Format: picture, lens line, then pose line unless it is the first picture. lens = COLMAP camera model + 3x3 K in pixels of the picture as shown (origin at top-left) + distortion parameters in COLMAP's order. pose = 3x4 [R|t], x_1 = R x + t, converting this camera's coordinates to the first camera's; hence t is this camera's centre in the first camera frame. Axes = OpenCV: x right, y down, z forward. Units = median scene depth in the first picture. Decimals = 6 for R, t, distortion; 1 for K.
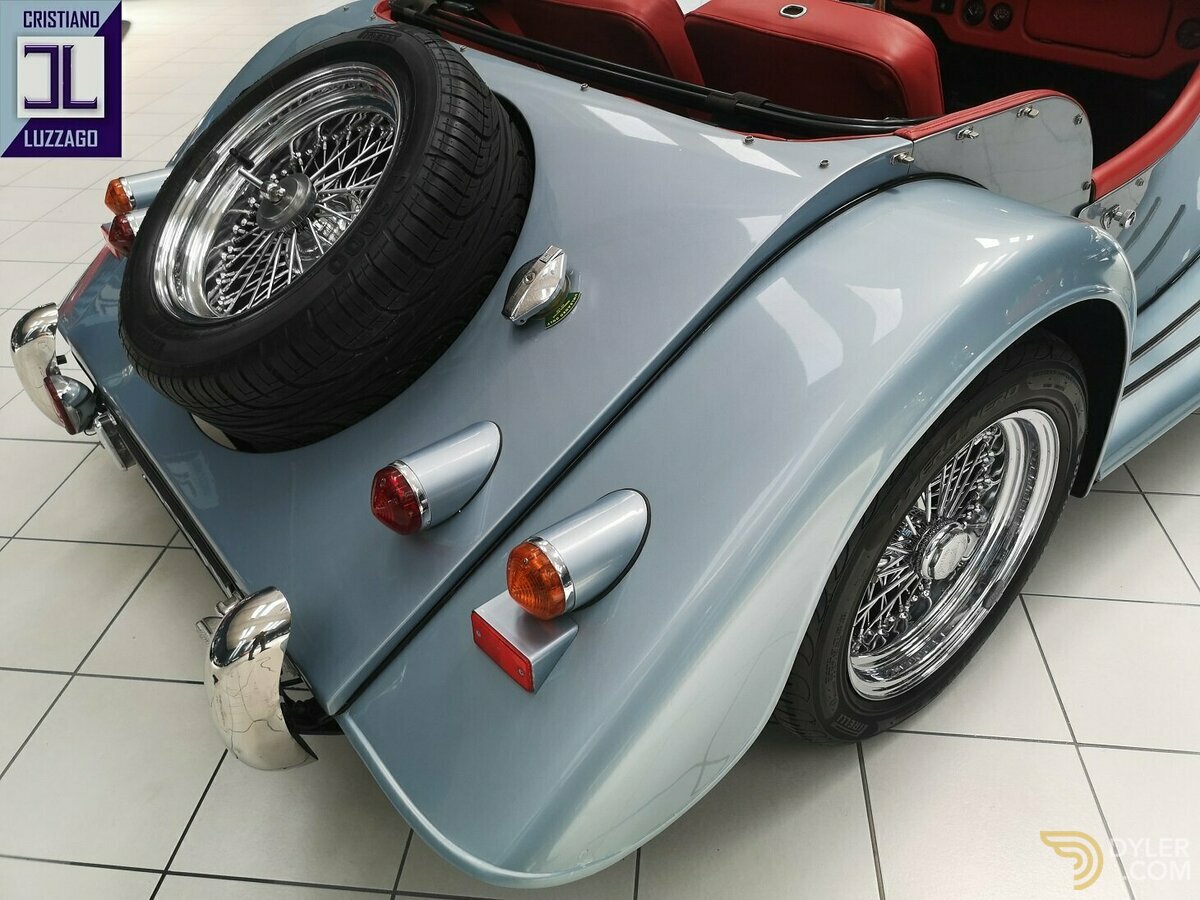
lens RADIAL K [[978.0, 0, 600.0], [0, 978.0, 450.0], [0, 0, 1]] dist [0.000920, 0.001189]
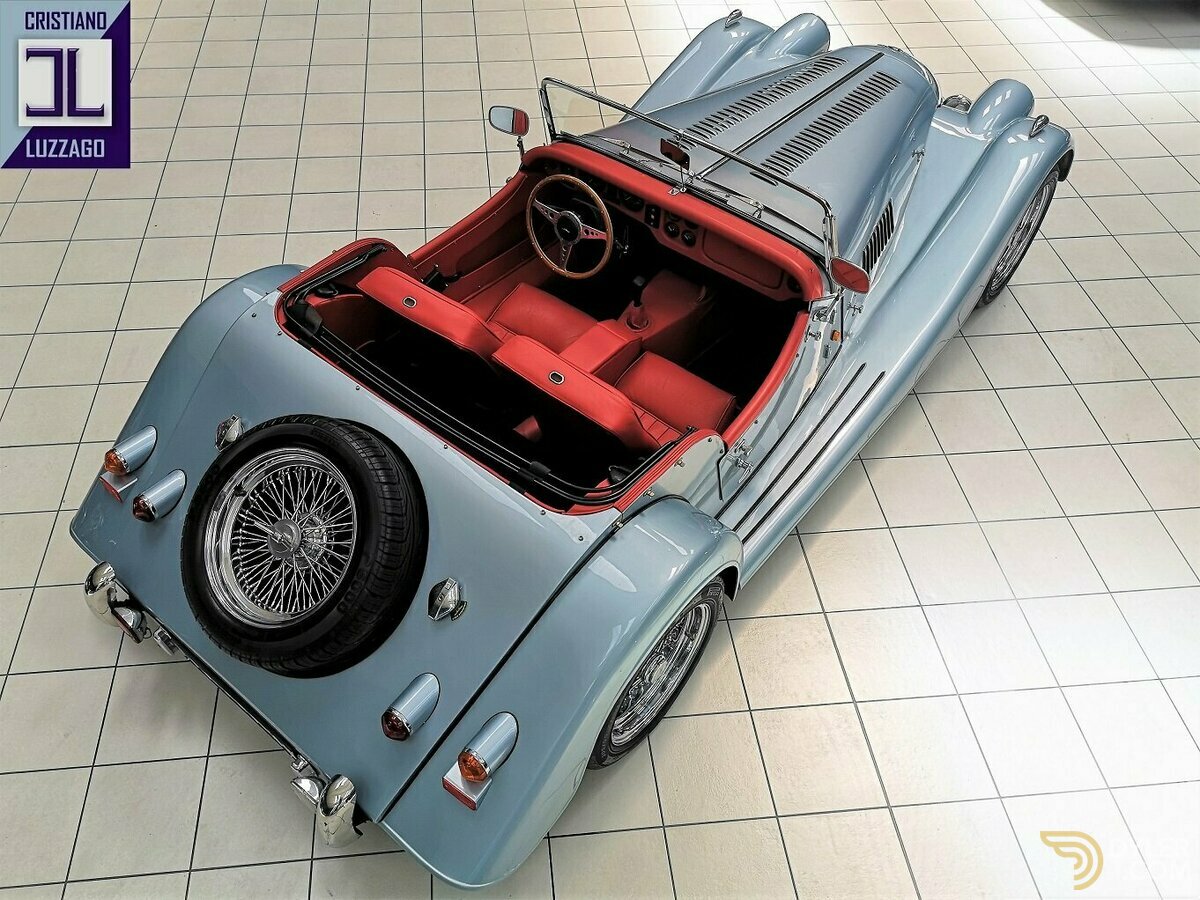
lens RADIAL K [[978.0, 0, 600.0], [0, 978.0, 450.0], [0, 0, 1]] dist [0.000920, 0.001189]
pose [[0.973777, -0.119188, 0.193787, -0.110262], [0.073725, 0.971140, 0.226828, -0.928277], [-0.215229, -0.206593, 0.954461, -0.938926]]
